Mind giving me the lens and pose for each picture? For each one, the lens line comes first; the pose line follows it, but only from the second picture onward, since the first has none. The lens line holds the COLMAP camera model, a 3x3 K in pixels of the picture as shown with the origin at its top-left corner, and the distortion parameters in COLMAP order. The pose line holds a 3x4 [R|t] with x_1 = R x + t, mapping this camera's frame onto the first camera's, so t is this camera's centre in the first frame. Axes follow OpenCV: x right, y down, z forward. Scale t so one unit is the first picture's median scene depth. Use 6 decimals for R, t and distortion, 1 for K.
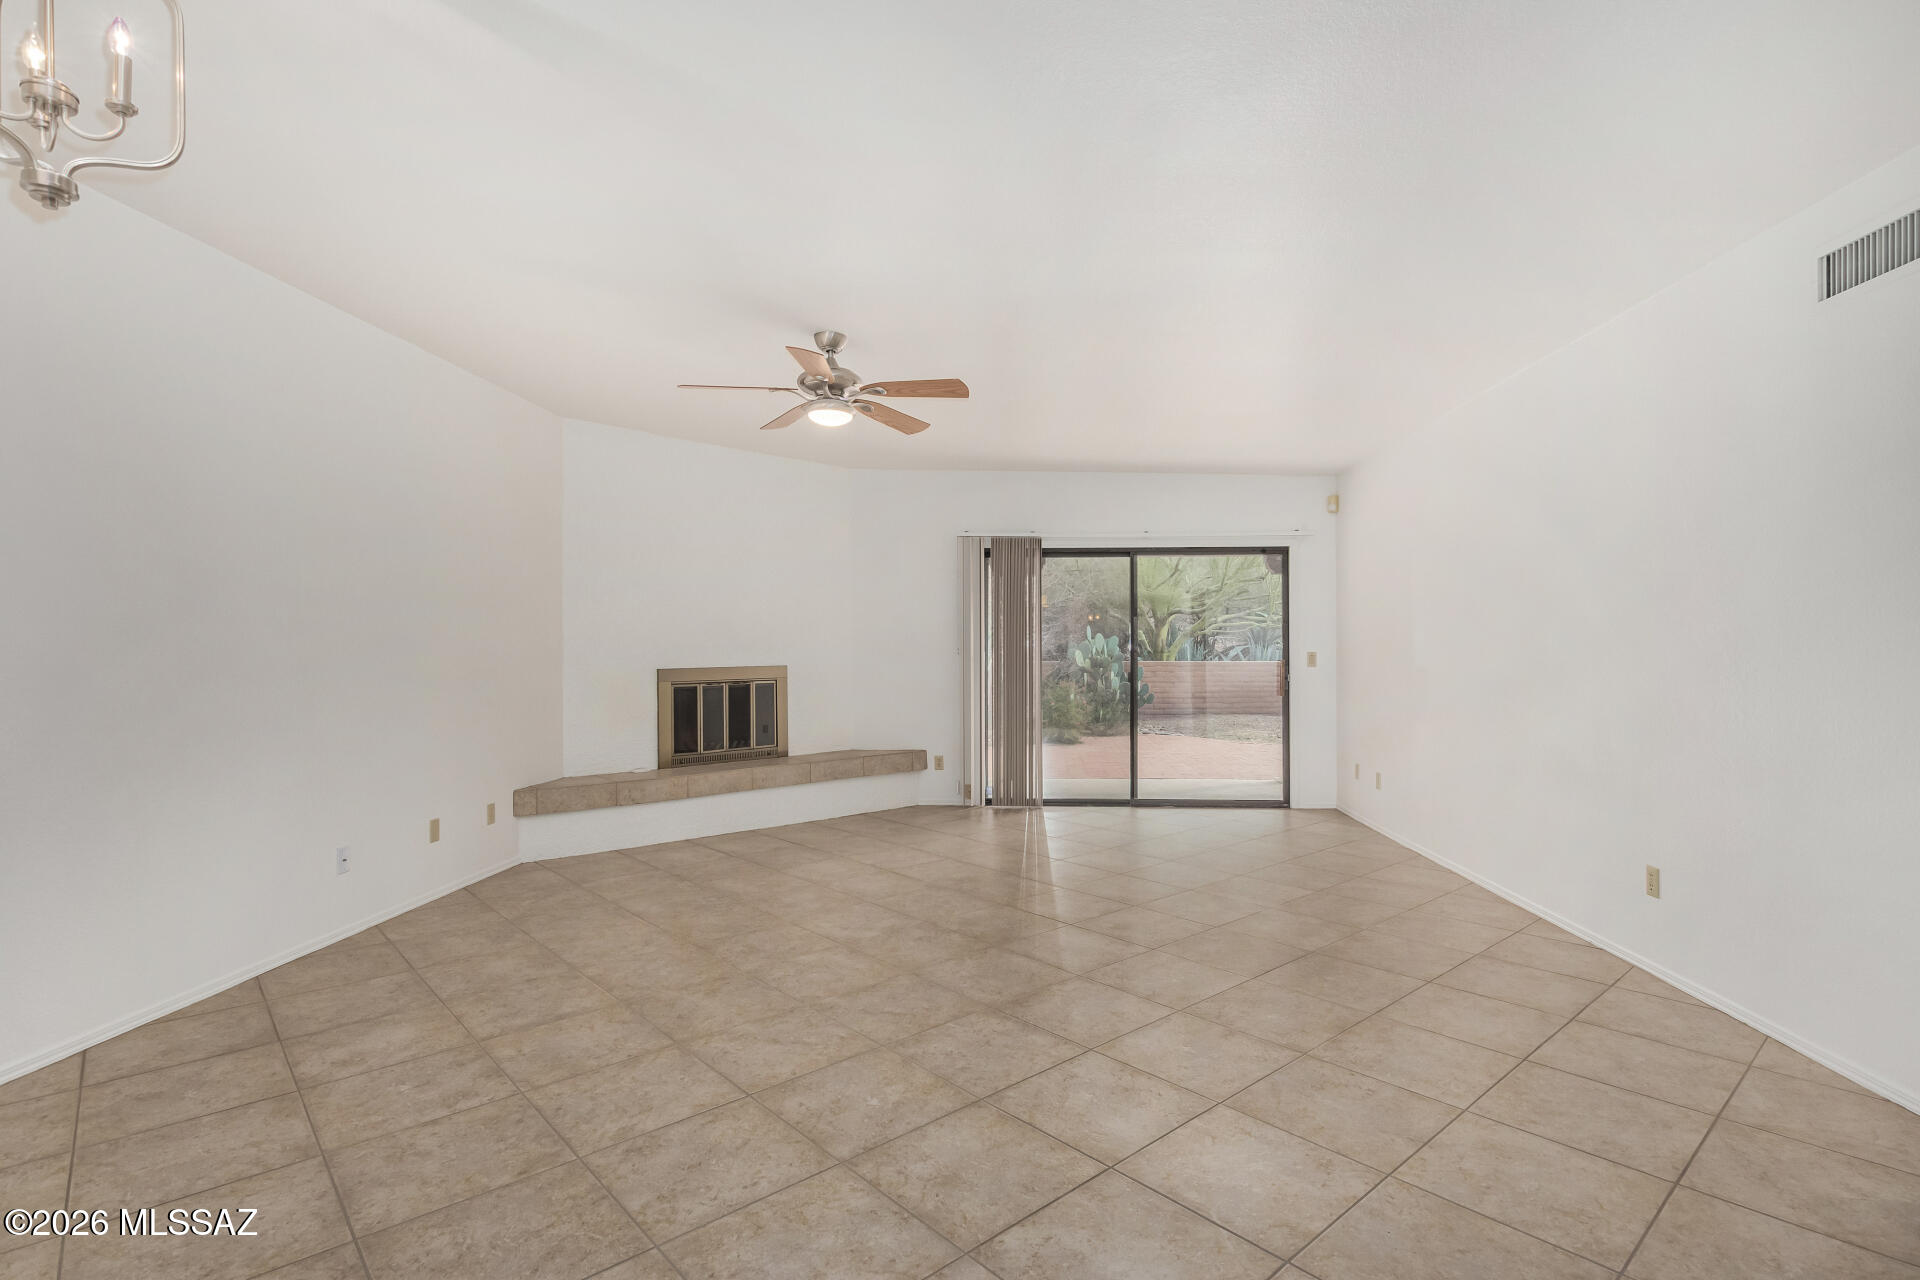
lens RADIAL K [[933.3, 0, 968.1], [0, 933.3, 644.3], [0, 0, 1]] dist [0.011807, -0.000374]
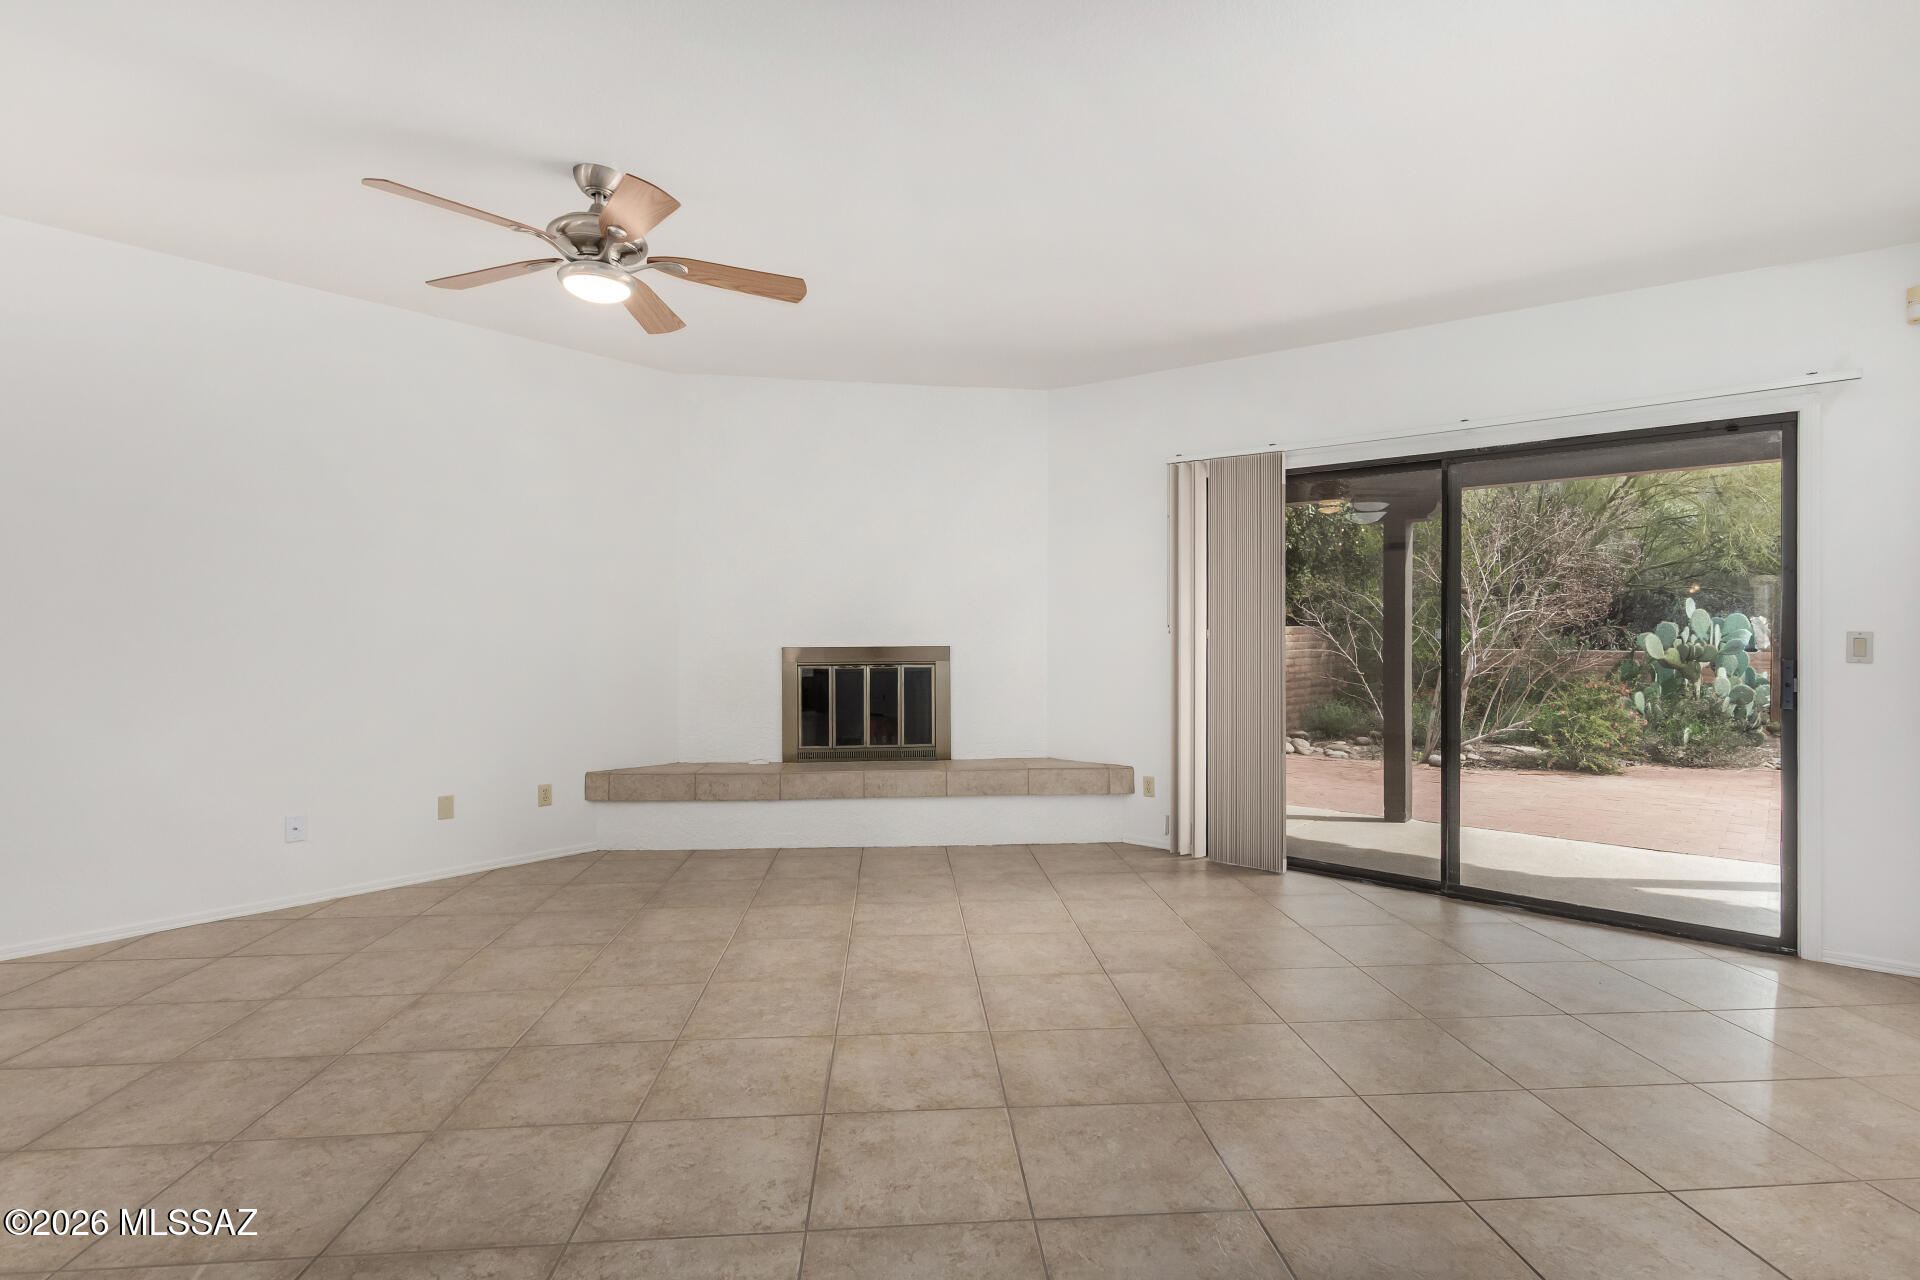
lens RADIAL K [[945.0, 0, 960.0], [0, 945.0, 640.0], [0, 0, 1]] dist [0.013188, -0.000244]
pose [[0.796123, 0.008209, -0.605079, 0.359111], [-0.001596, 0.999933, 0.011465, 0.008993], [0.605132, -0.008162, 0.796083, 0.423949]]
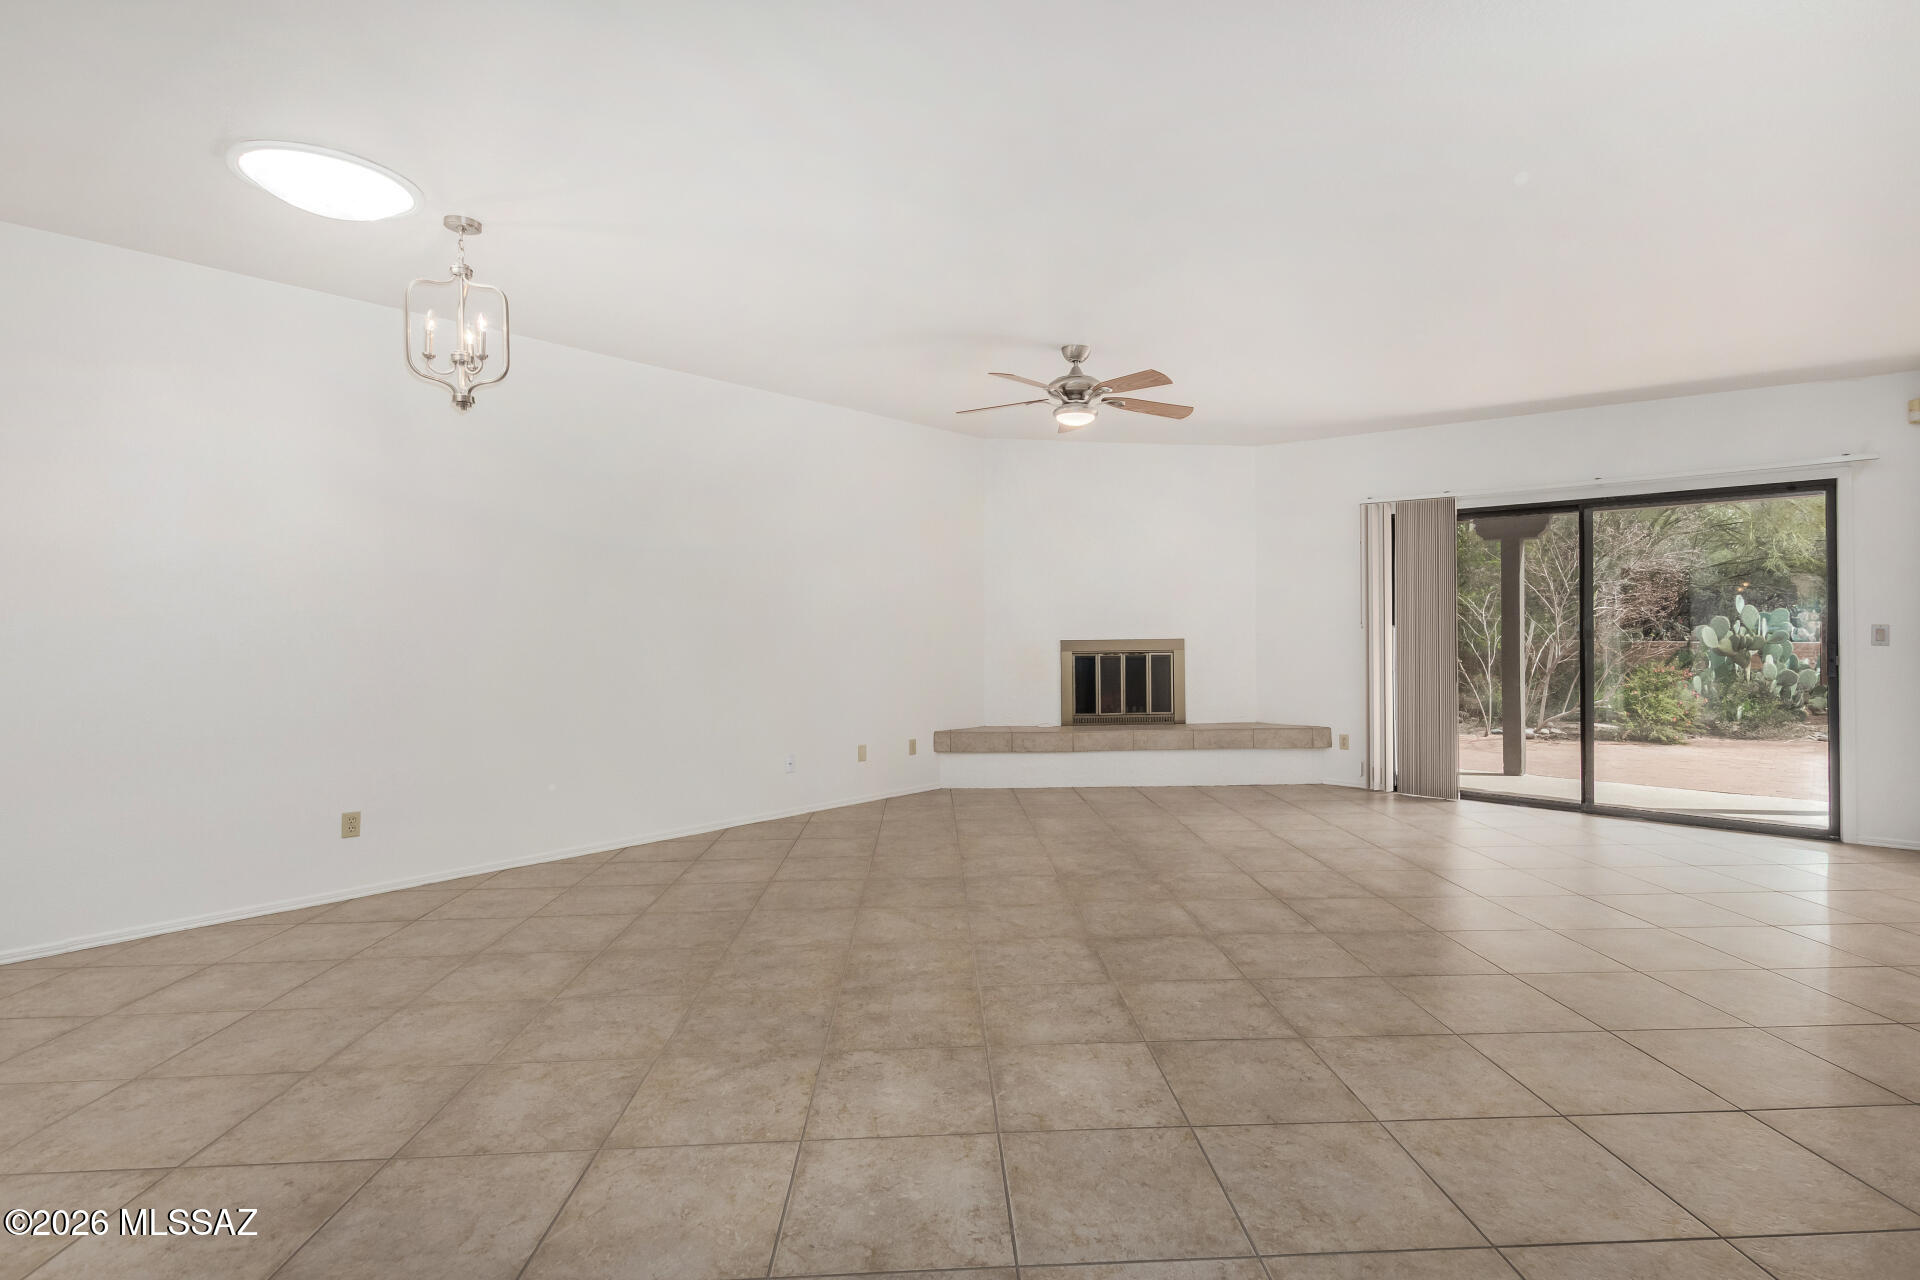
lens RADIAL K [[921.3, 0, 968.1], [0, 921.3, 630.8], [0, 0, 1]] dist [0.011167, -0.000330]
pose [[0.778256, 0.000300, -0.627947, 0.327600], [0.004213, 0.999975, 0.005700, 0.007081], [0.627933, -0.007082, 0.778235, 0.025266]]
